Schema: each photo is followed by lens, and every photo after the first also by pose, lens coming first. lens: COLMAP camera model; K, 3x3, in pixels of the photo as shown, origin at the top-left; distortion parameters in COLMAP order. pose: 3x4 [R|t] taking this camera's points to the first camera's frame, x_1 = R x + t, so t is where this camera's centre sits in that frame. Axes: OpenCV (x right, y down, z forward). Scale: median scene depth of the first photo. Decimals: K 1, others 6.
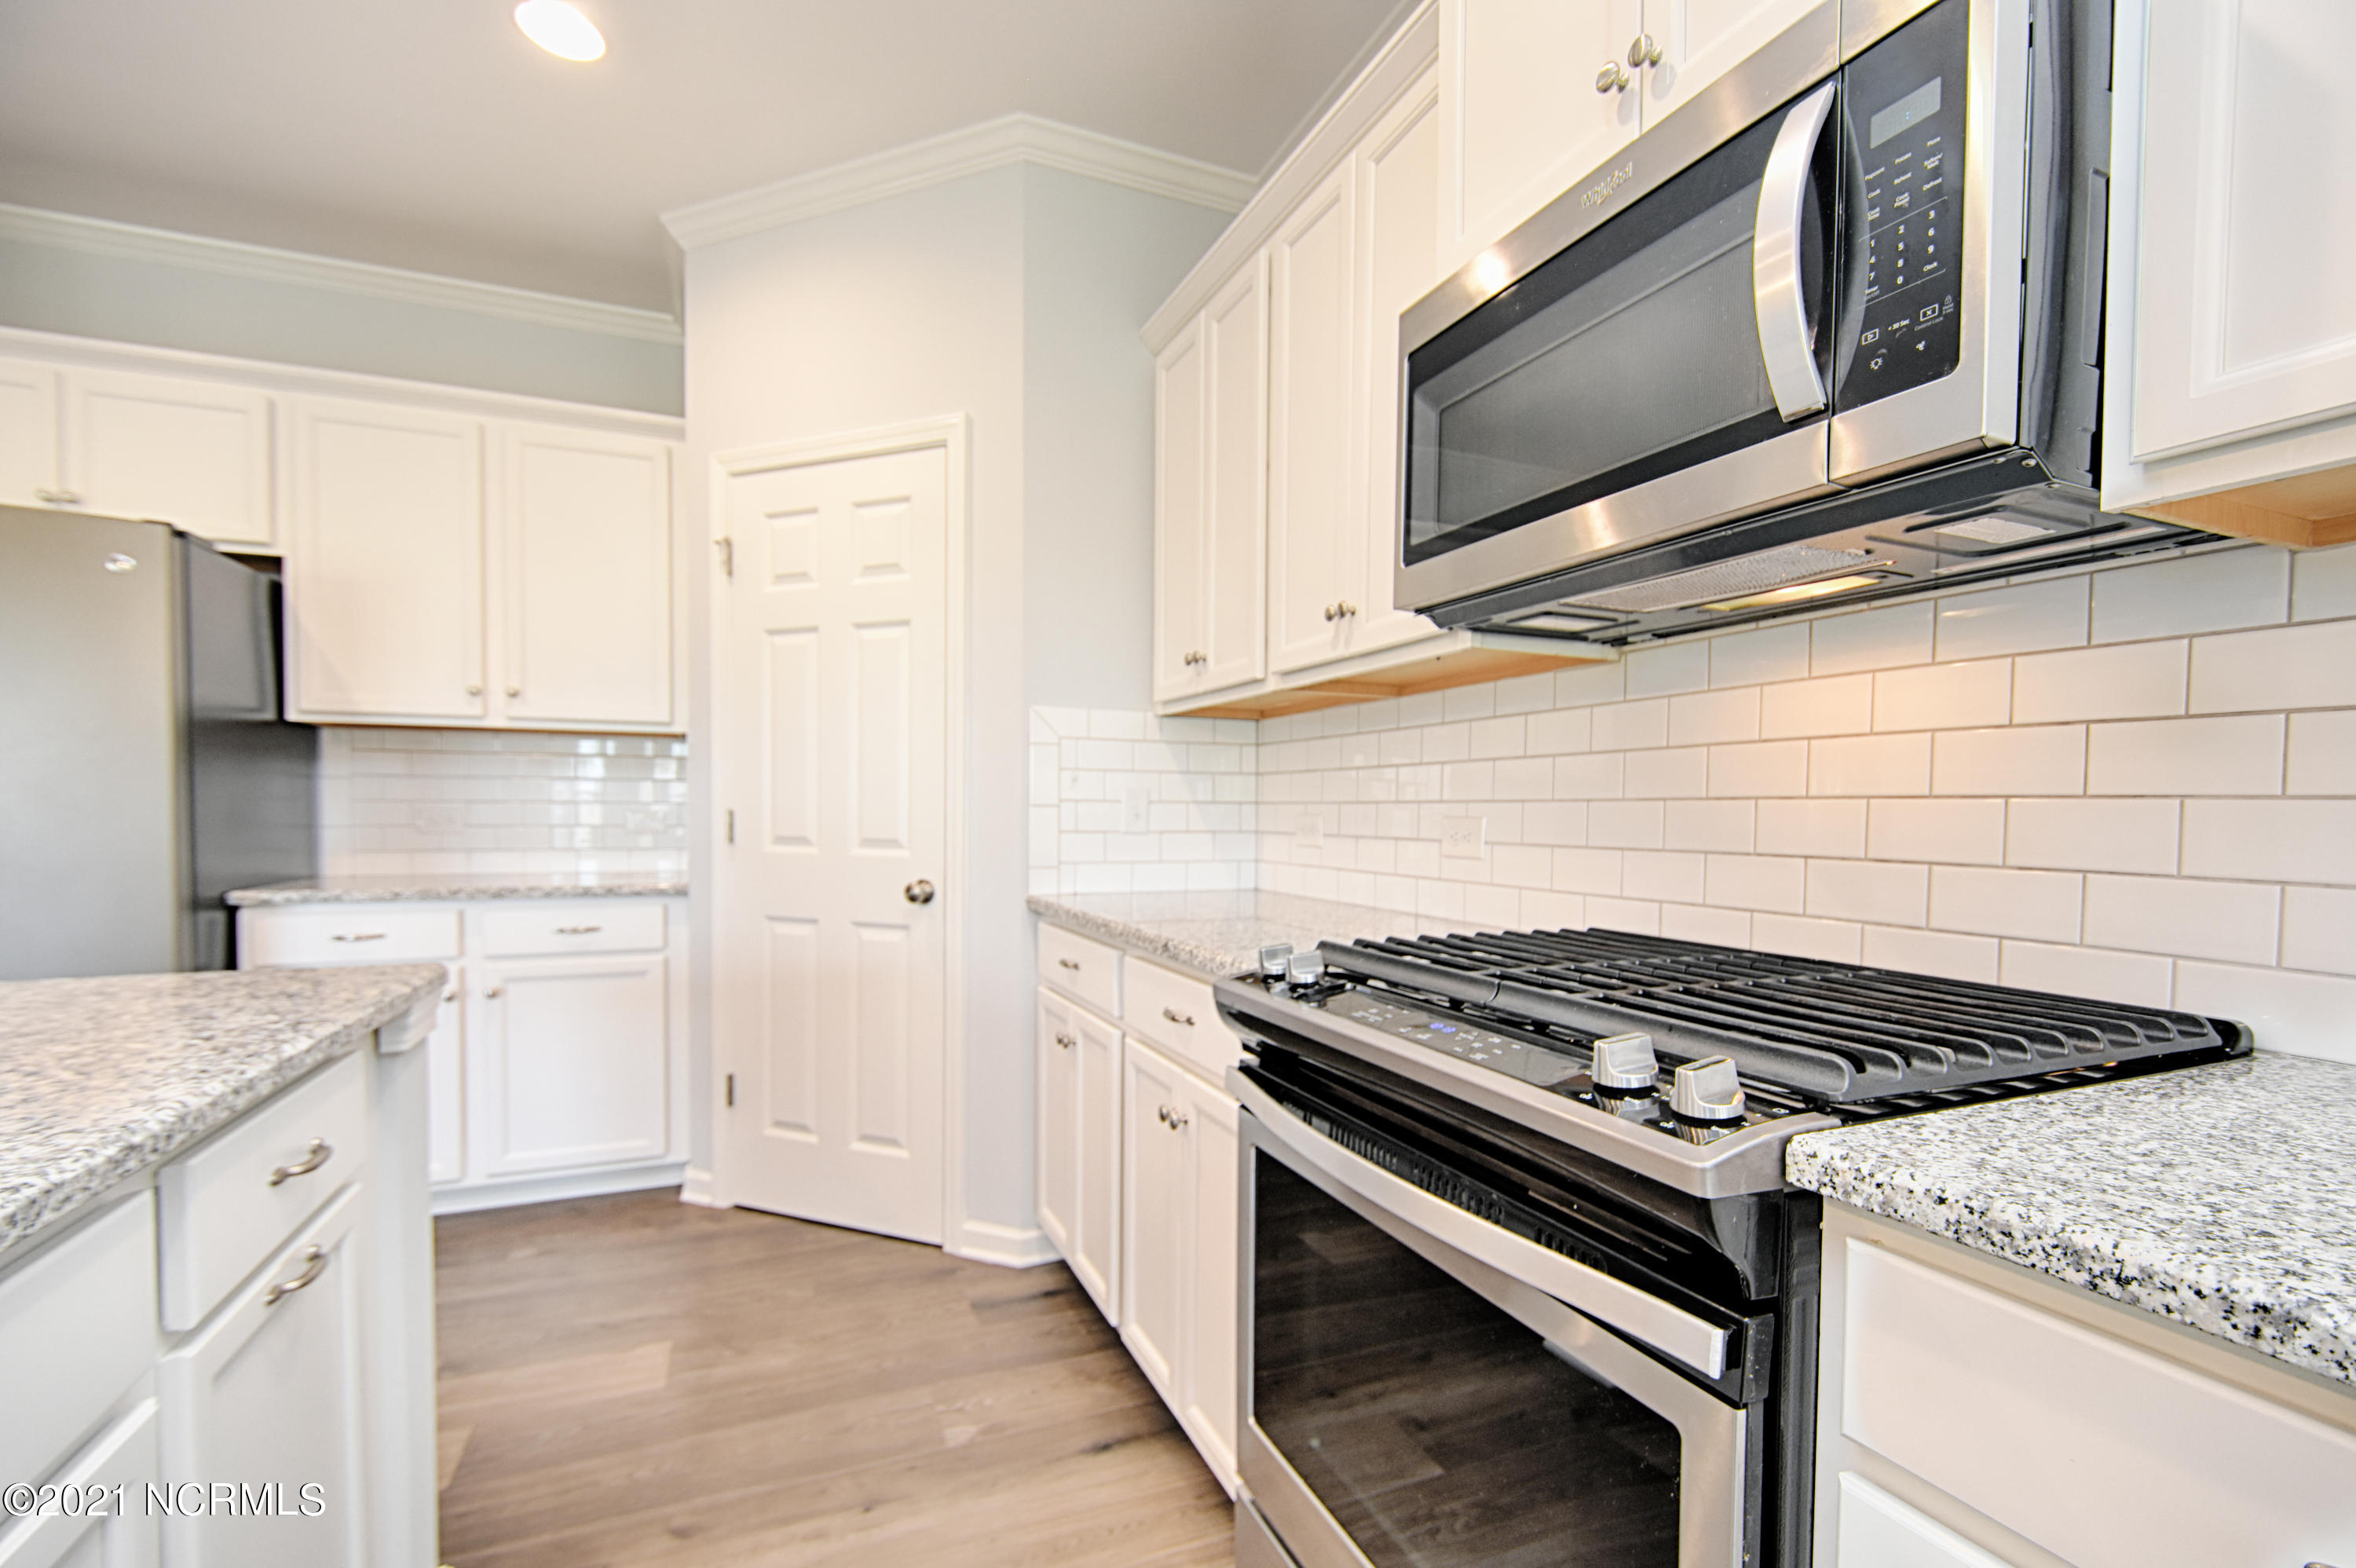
lens RADIAL K [[1049.8, 0, 1174.8], [0, 1049.8, 842.4], [0, 0, 1]] dist [0.001418, -0.000815]
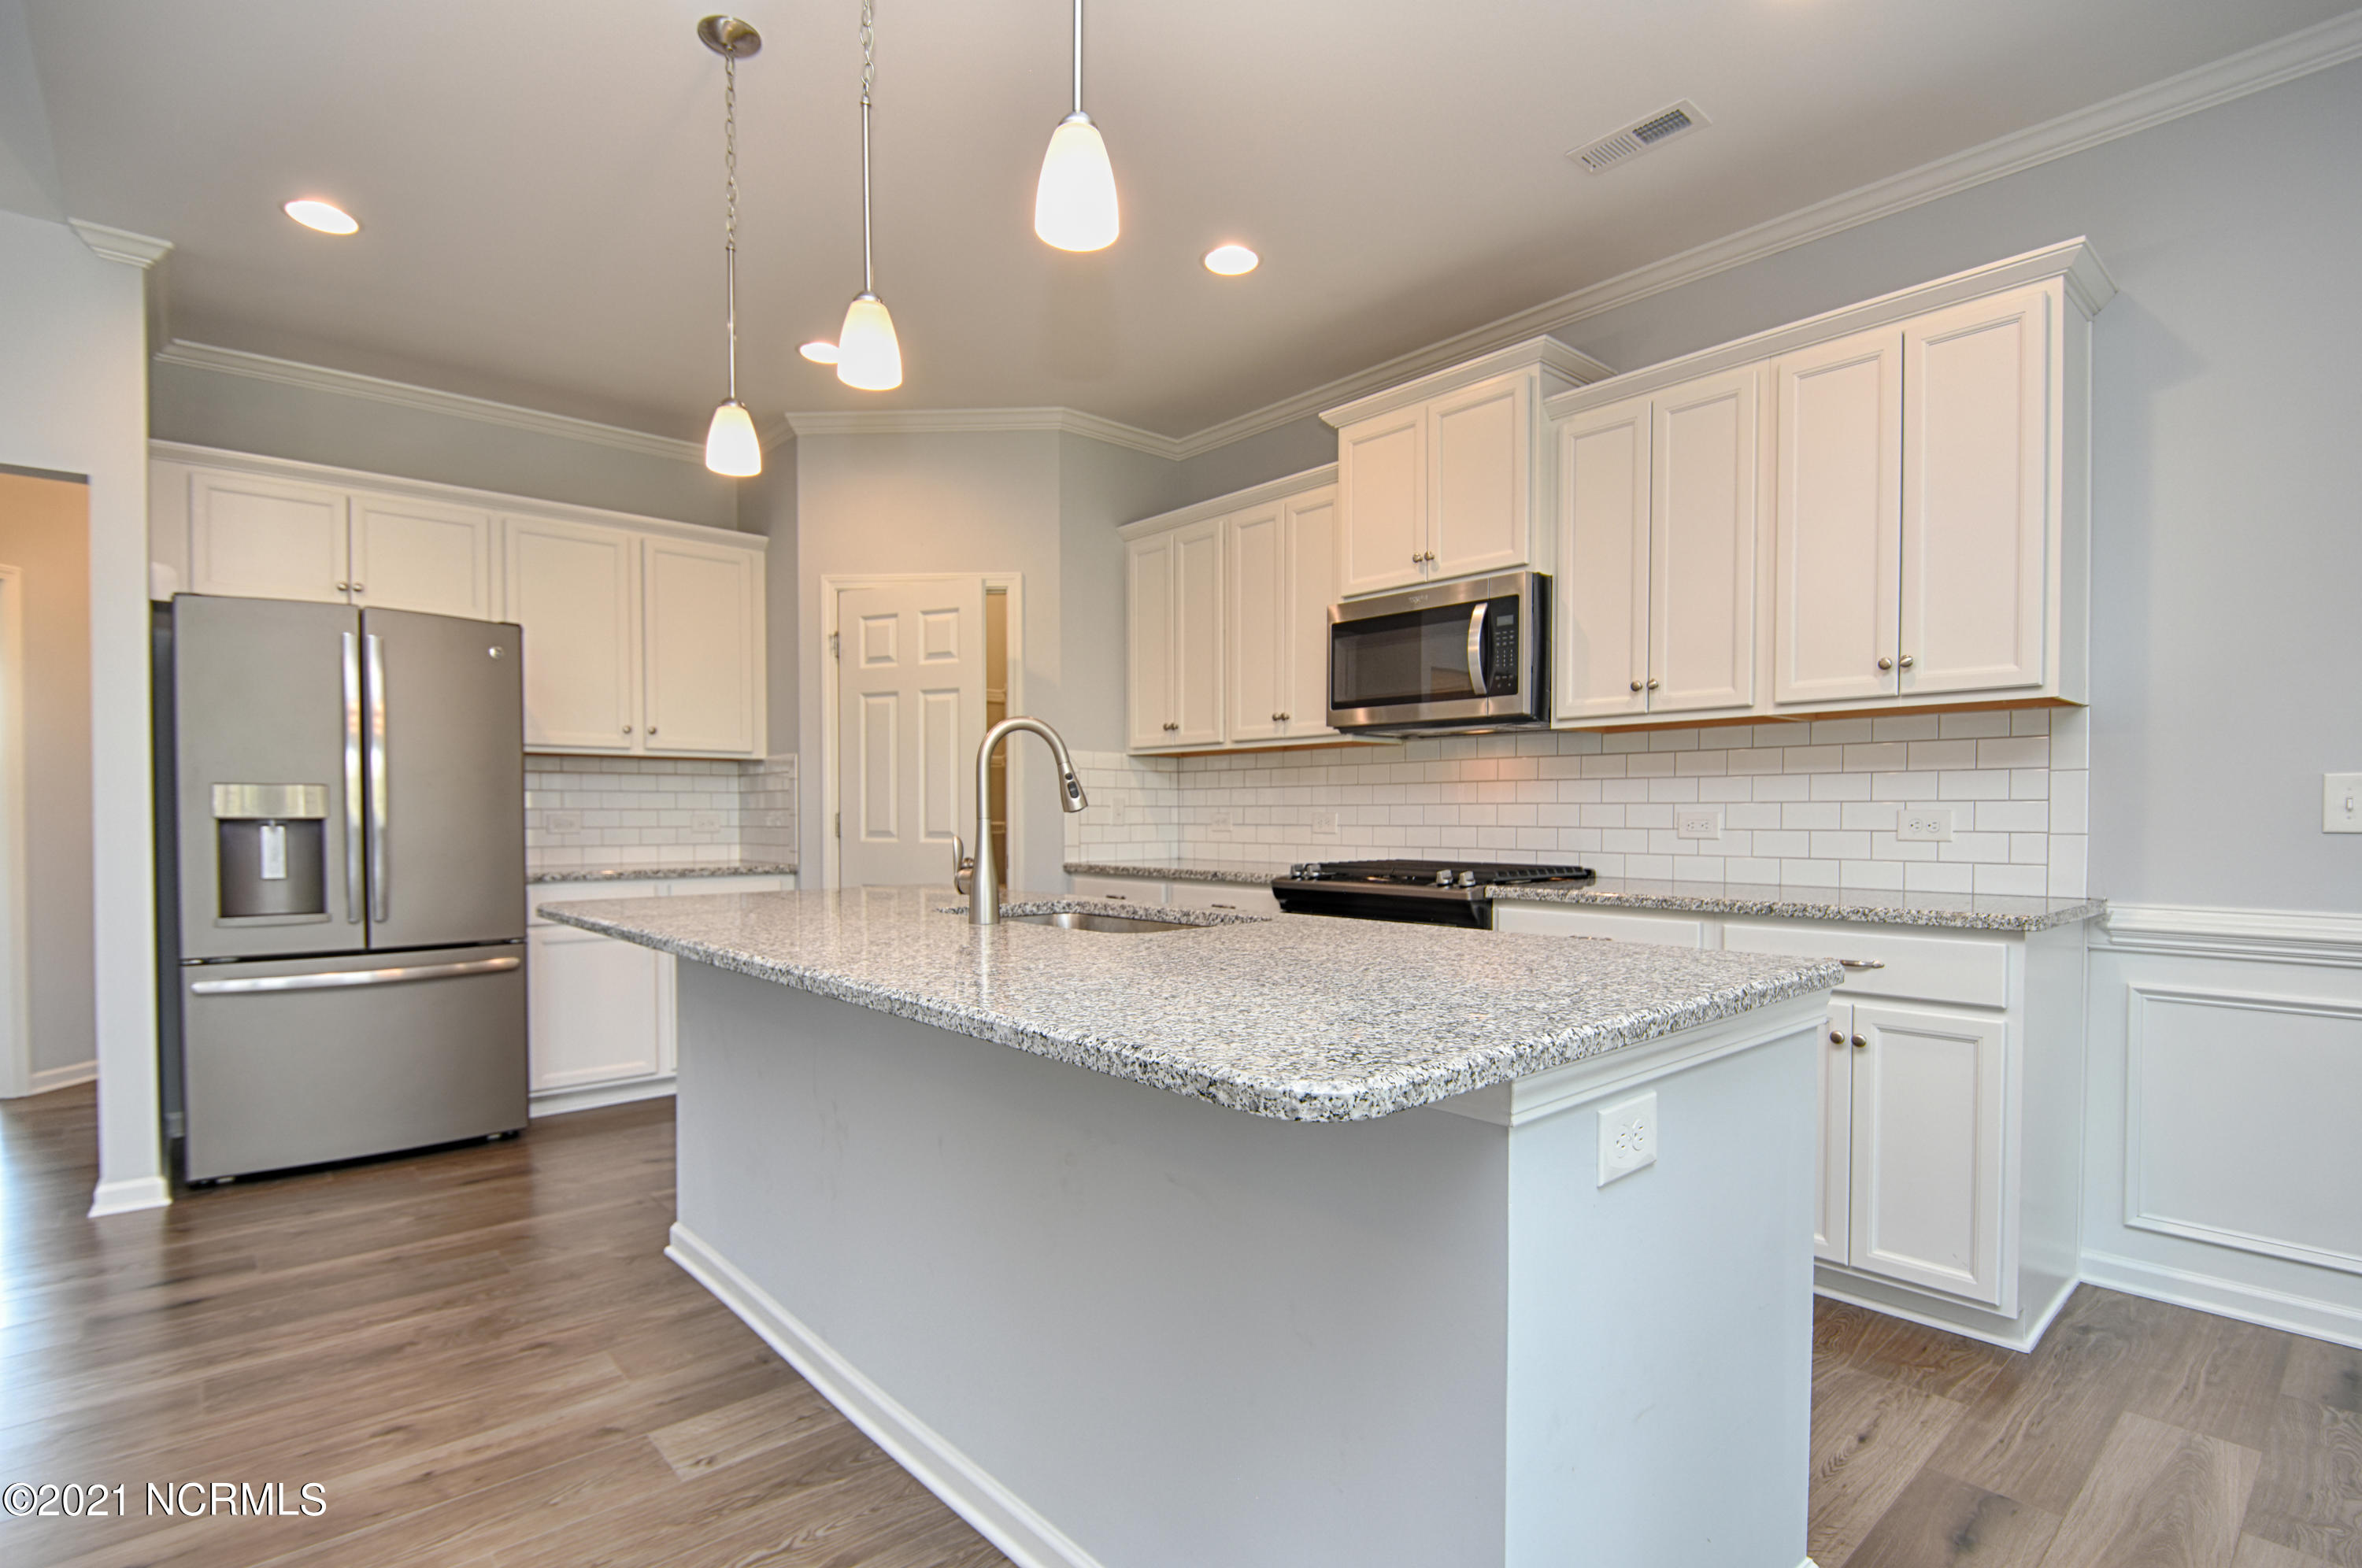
lens RADIAL K [[1143.1, 0, 1180.8], [0, 1143.1, 842.7], [0, 0, 1]] dist [0.002377, -0.000014]
pose [[0.948990, -0.016343, 0.314884, -0.510421], [0.017864, 0.999839, -0.001945, 0.023688], [-0.314801, 0.007471, 0.949128, -0.752328]]
